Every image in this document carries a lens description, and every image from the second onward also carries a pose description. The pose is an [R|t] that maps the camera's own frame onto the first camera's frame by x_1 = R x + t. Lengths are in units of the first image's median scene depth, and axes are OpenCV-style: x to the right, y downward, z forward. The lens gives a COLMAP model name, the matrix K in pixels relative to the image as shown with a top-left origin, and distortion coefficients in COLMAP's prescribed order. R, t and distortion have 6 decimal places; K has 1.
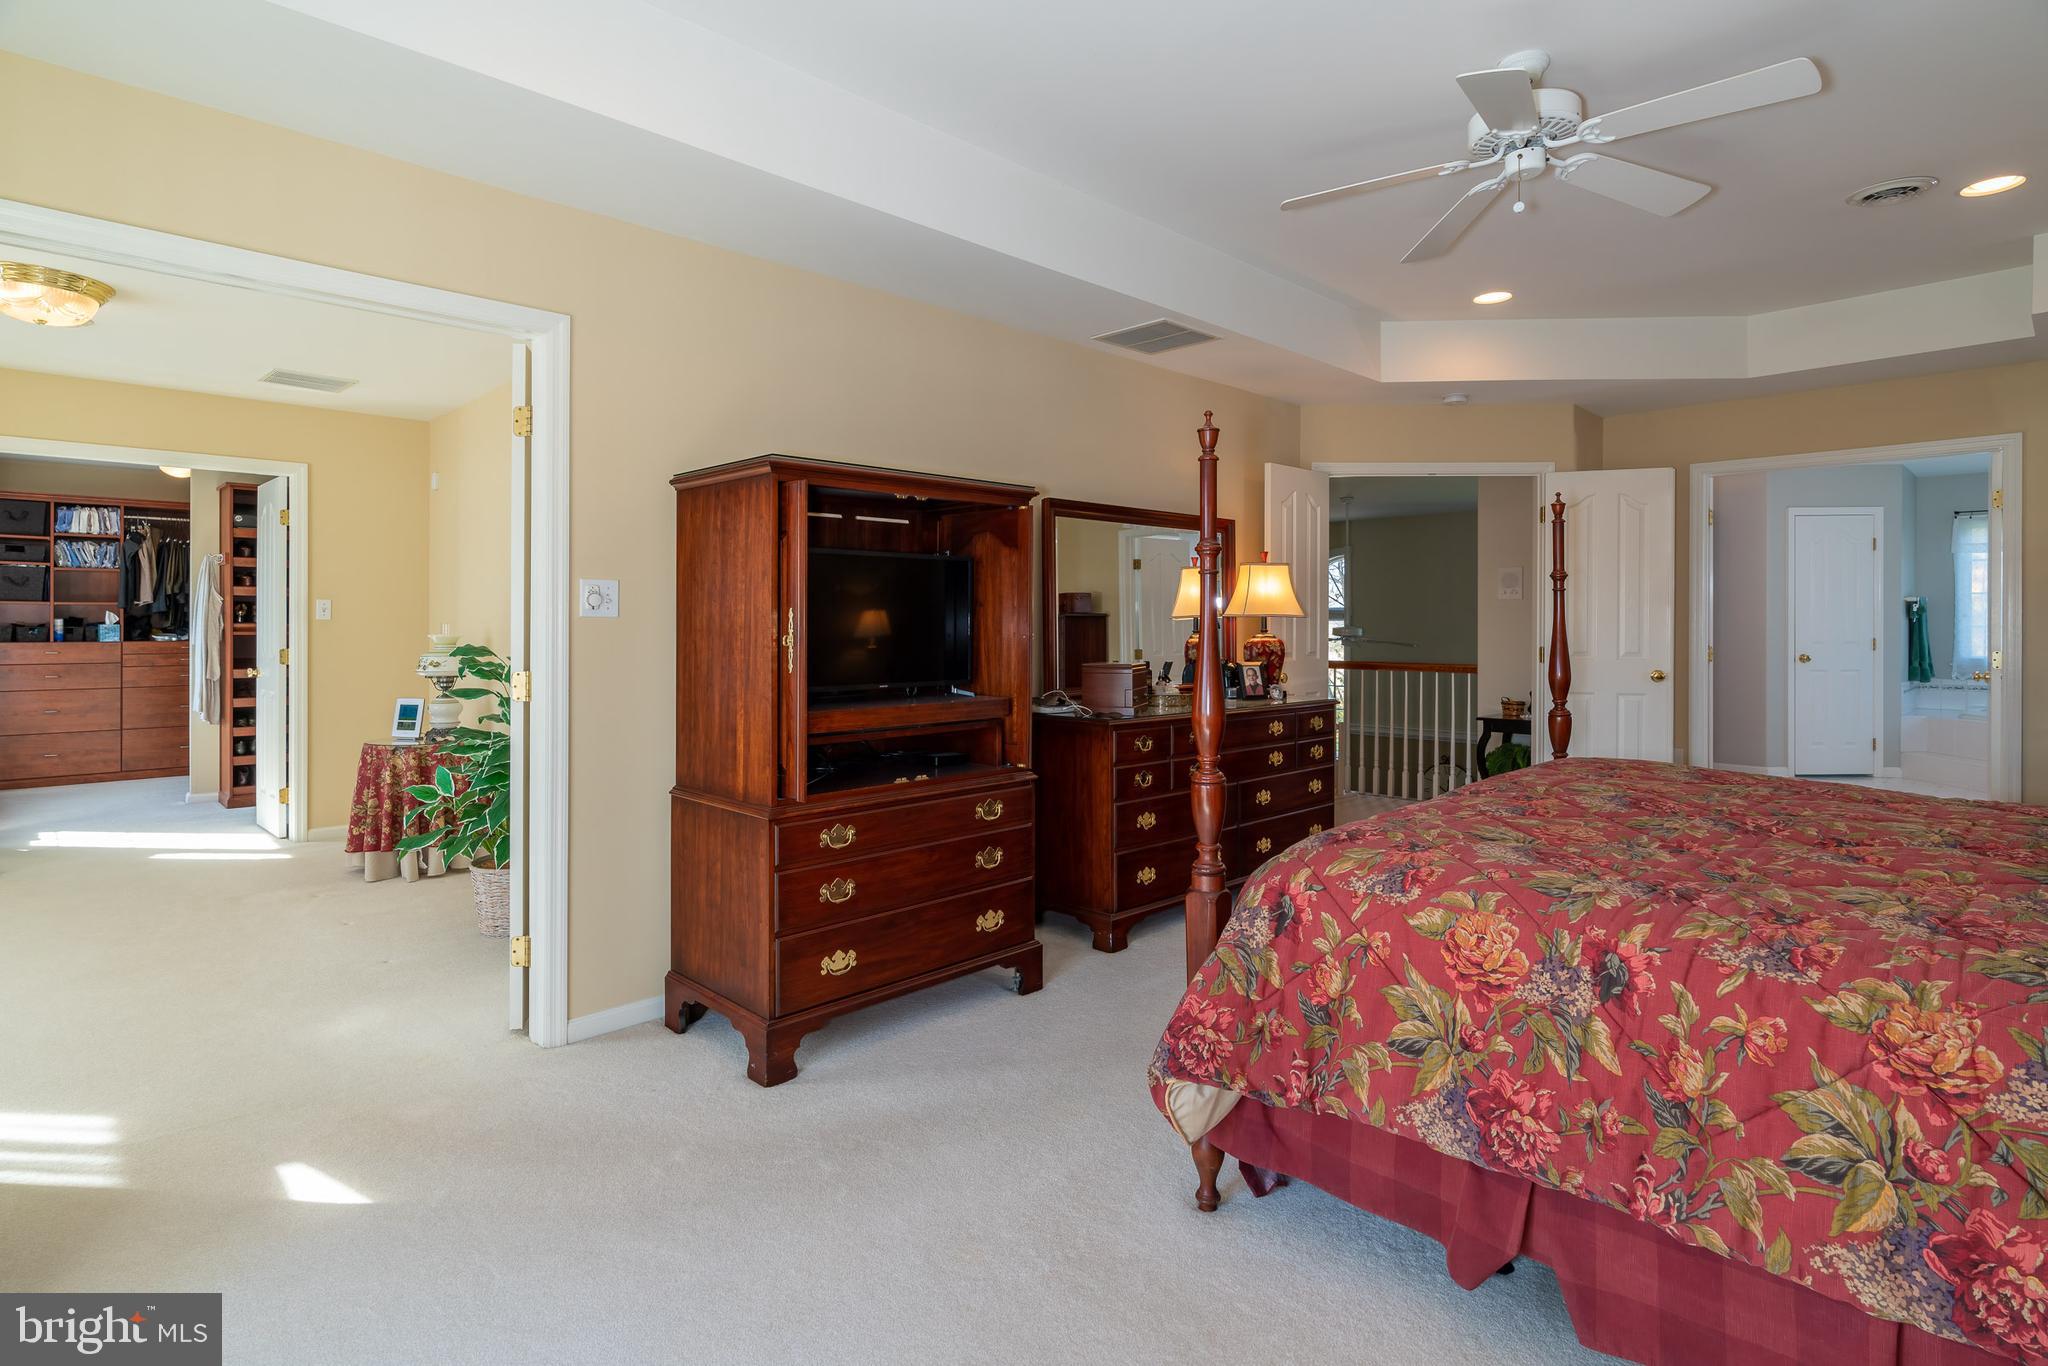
lens RADIAL K [[1037.8, 0, 1022.1], [0, 1037.8, 627.4], [0, 0, 1]] dist [-0.007335, 0.002548]
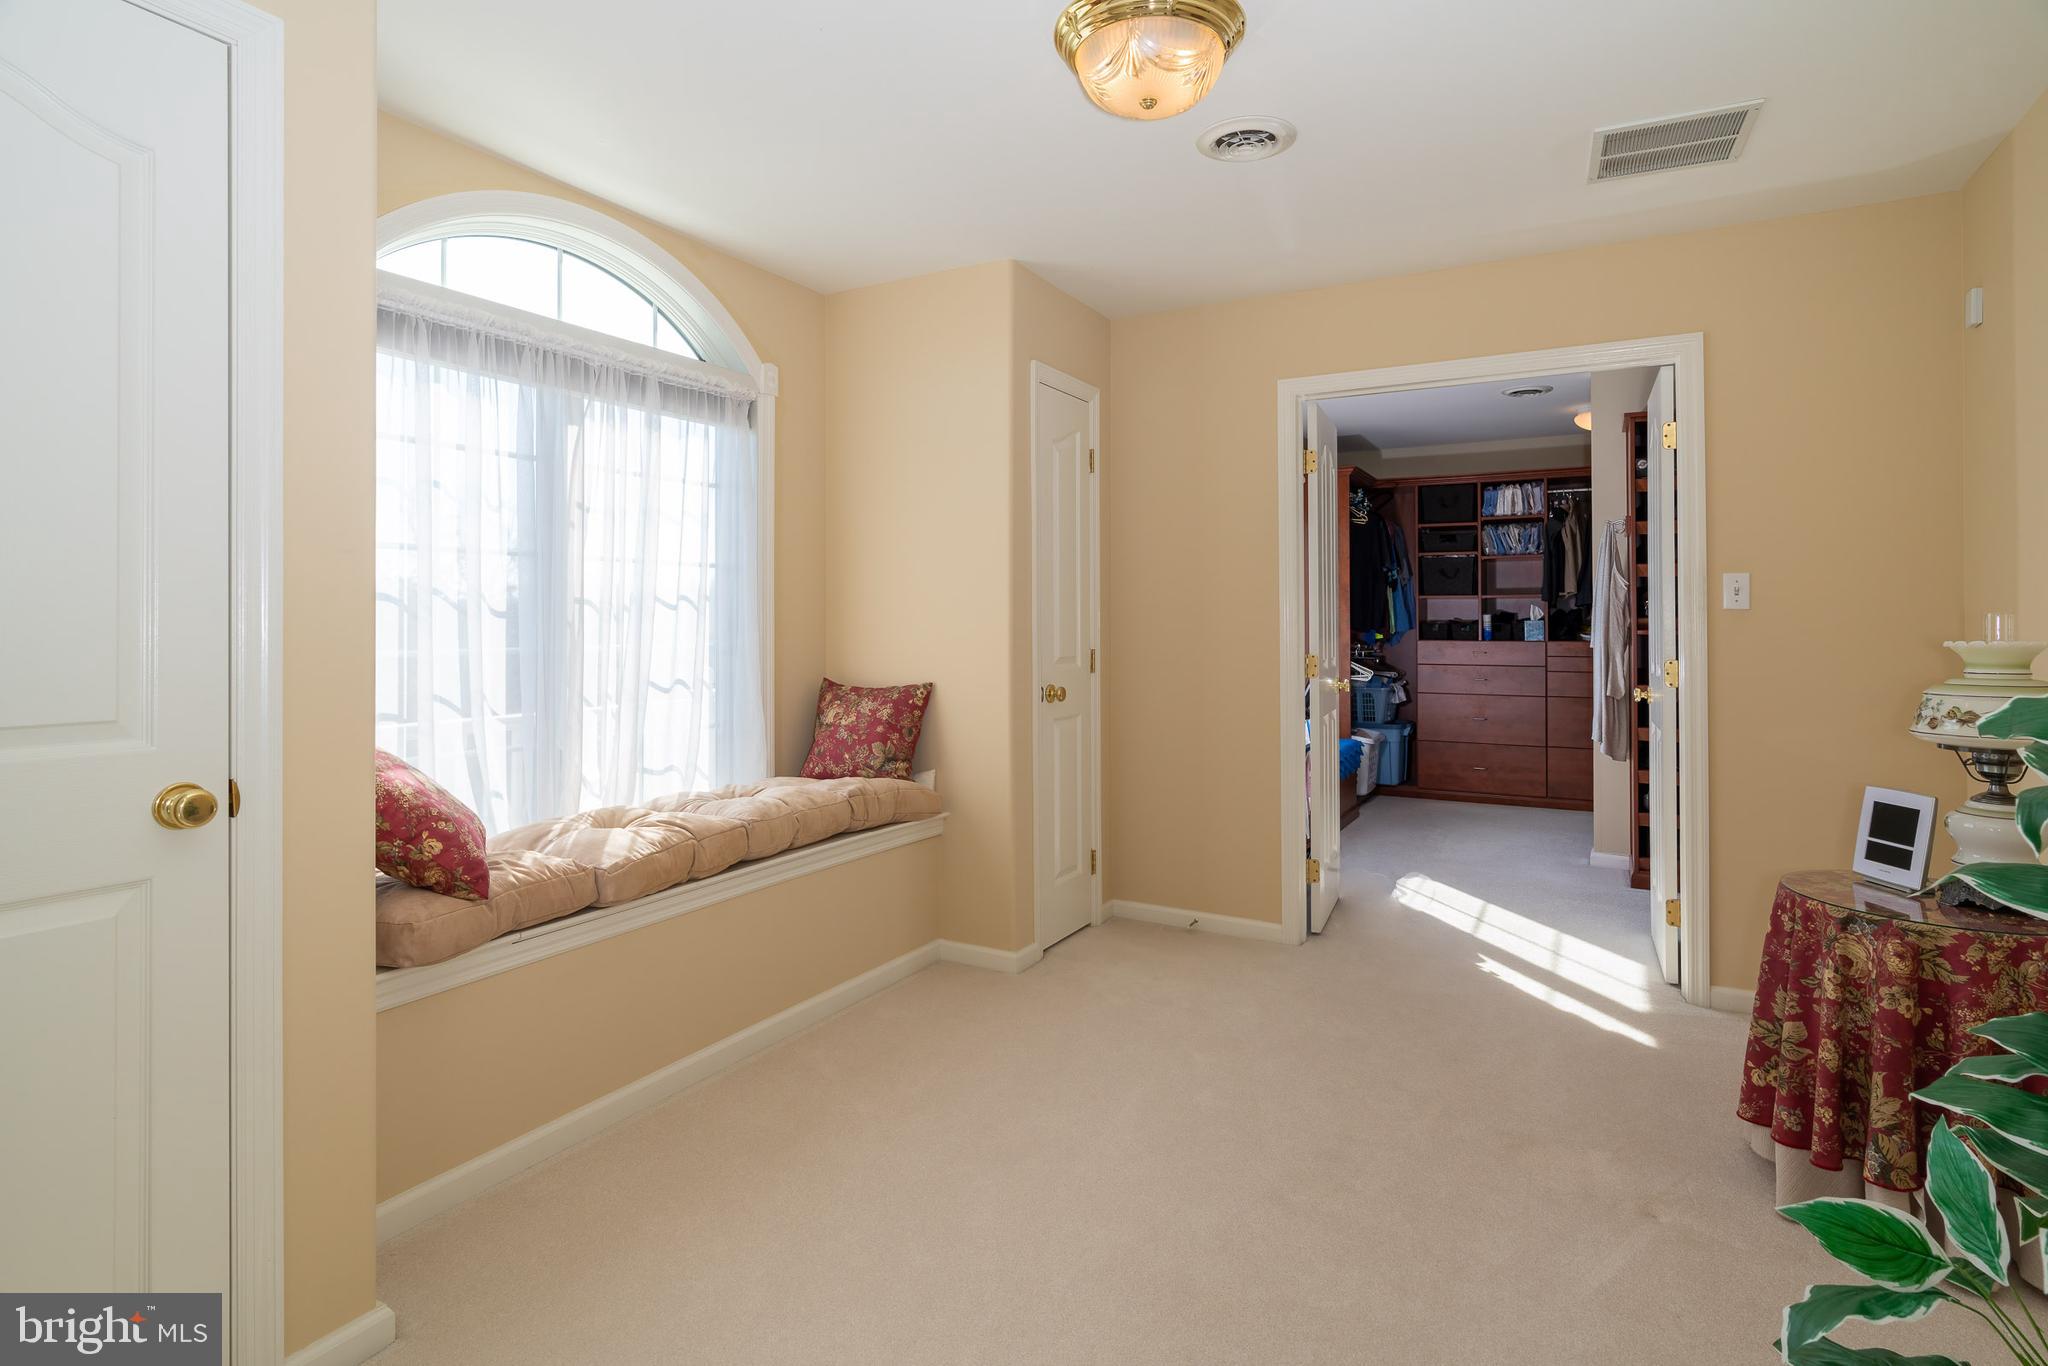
lens RADIAL K [[1037.8, 0, 1001.8], [0, 1037.8, 607.8], [0, 0, 1]] dist [-0.007335, 0.002548]
pose [[0.271695, -0.015322, -0.962261, -0.191757], [-0.000419, 0.999871, -0.016039, 0.000546], [0.962383, 0.004761, 0.271653, 0.360506]]
